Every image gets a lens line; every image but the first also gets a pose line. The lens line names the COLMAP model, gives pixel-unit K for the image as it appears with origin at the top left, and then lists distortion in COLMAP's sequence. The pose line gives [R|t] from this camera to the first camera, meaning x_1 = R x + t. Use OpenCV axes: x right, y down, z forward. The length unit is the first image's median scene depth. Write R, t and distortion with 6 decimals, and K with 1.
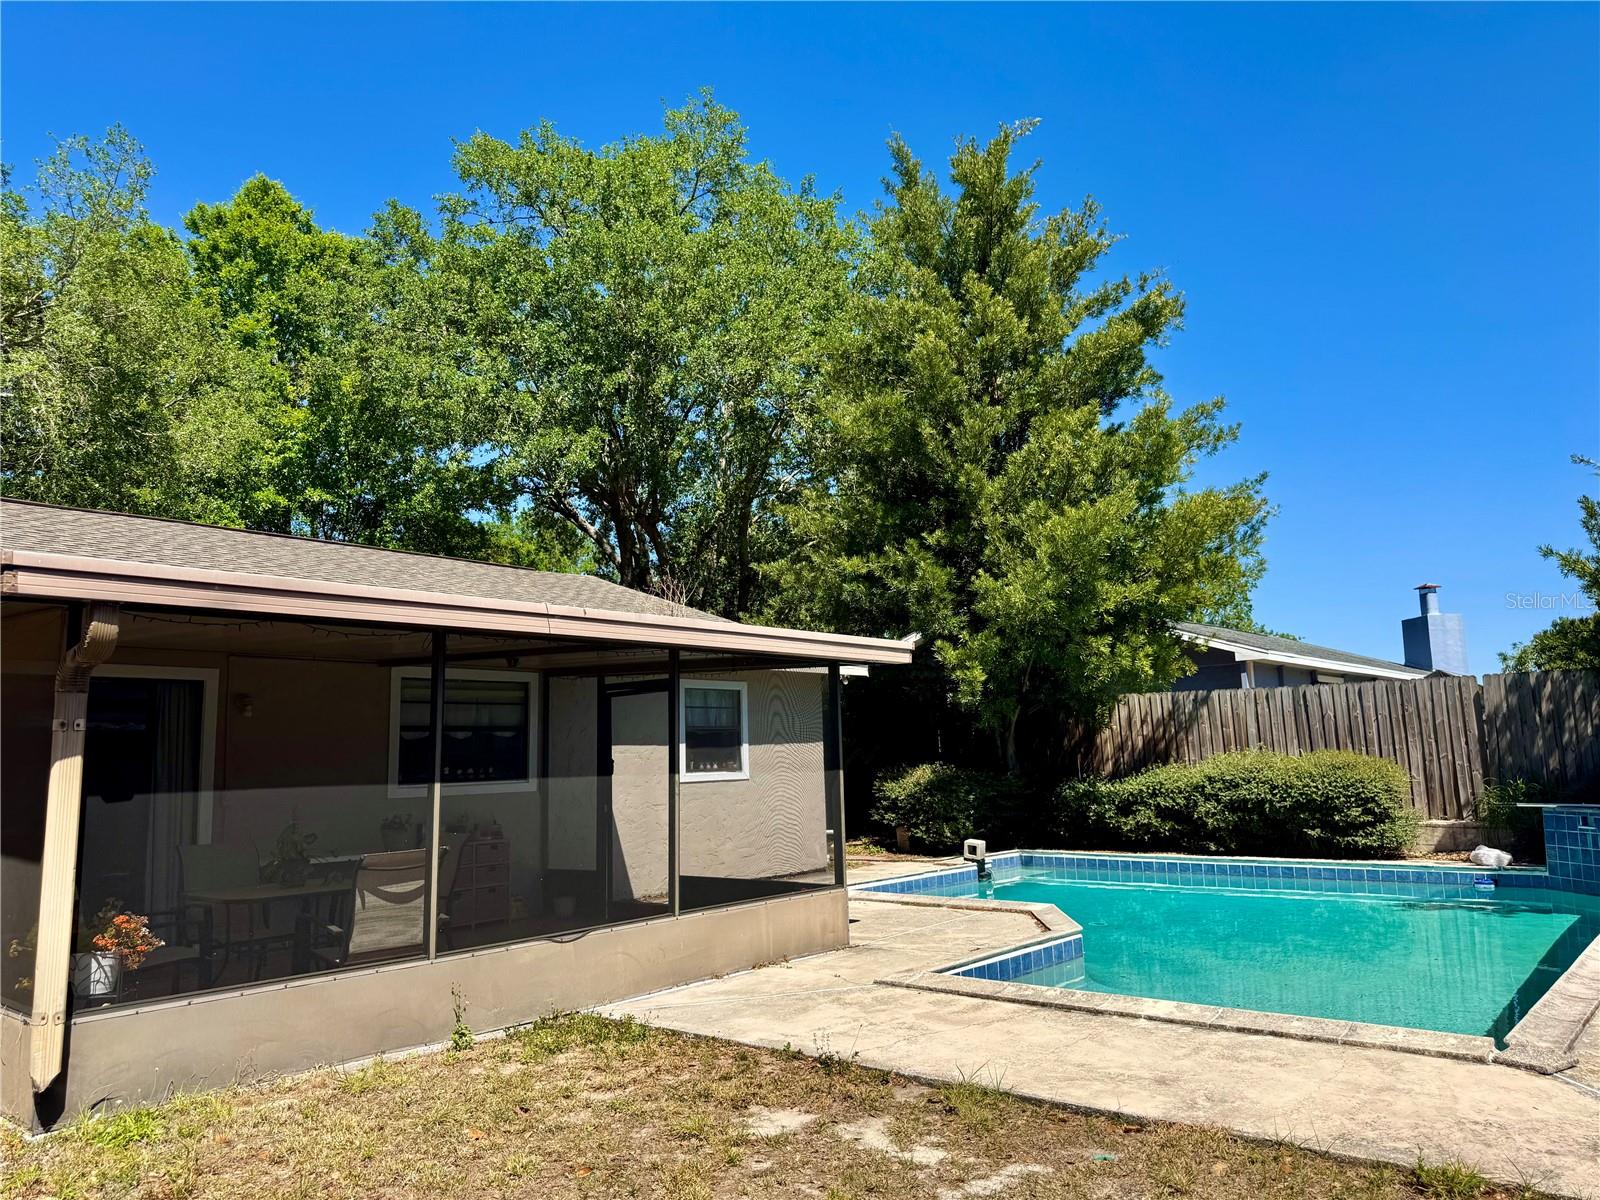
lens RADIAL K [[1116.3, 0, 789.5], [0, 1116.3, 595.2], [0, 0, 1]] dist [0.073265, -0.104866]
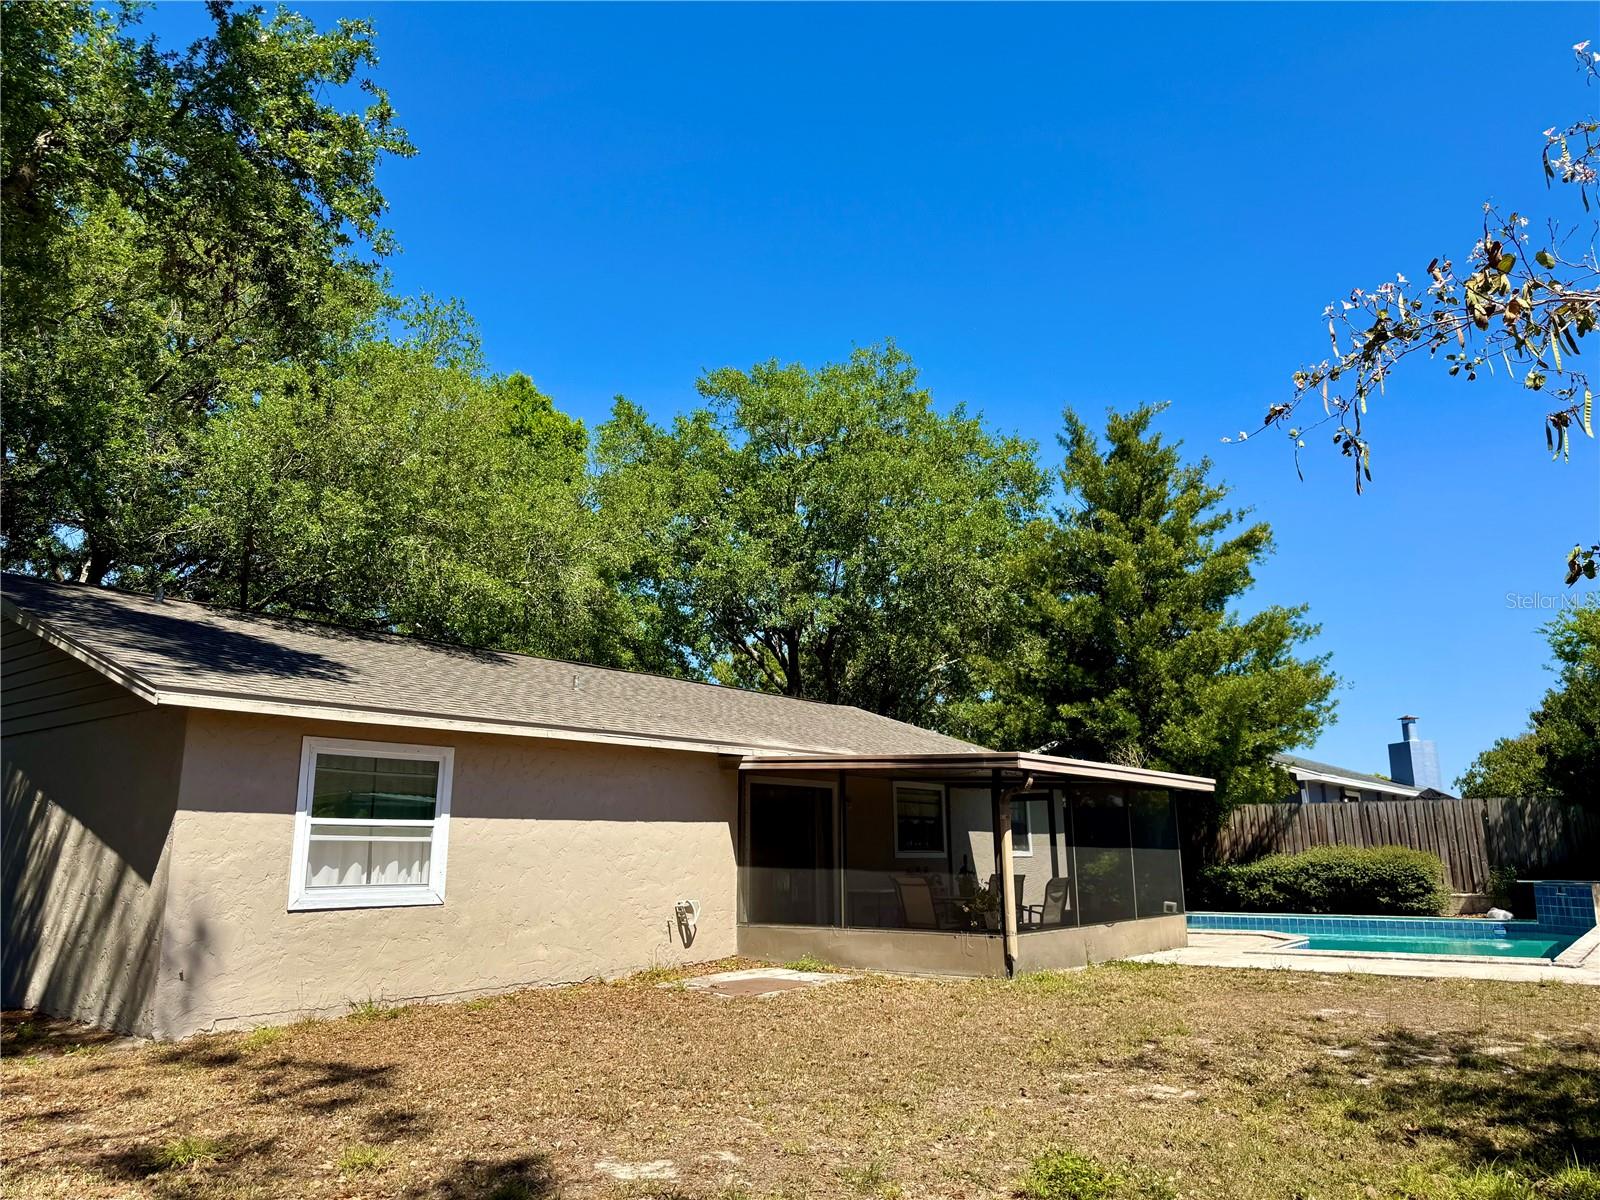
lens RADIAL K [[1116.3, 0, 796.3], [0, 1116.3, 593.0], [0, 0, 1]] dist [0.073265, -0.104866]
pose [[0.998198, 0.032614, 0.050371, -0.401265], [-0.028422, 0.996243, -0.081799, -0.053968], [-0.052849, 0.080220, 0.995375, -0.491519]]
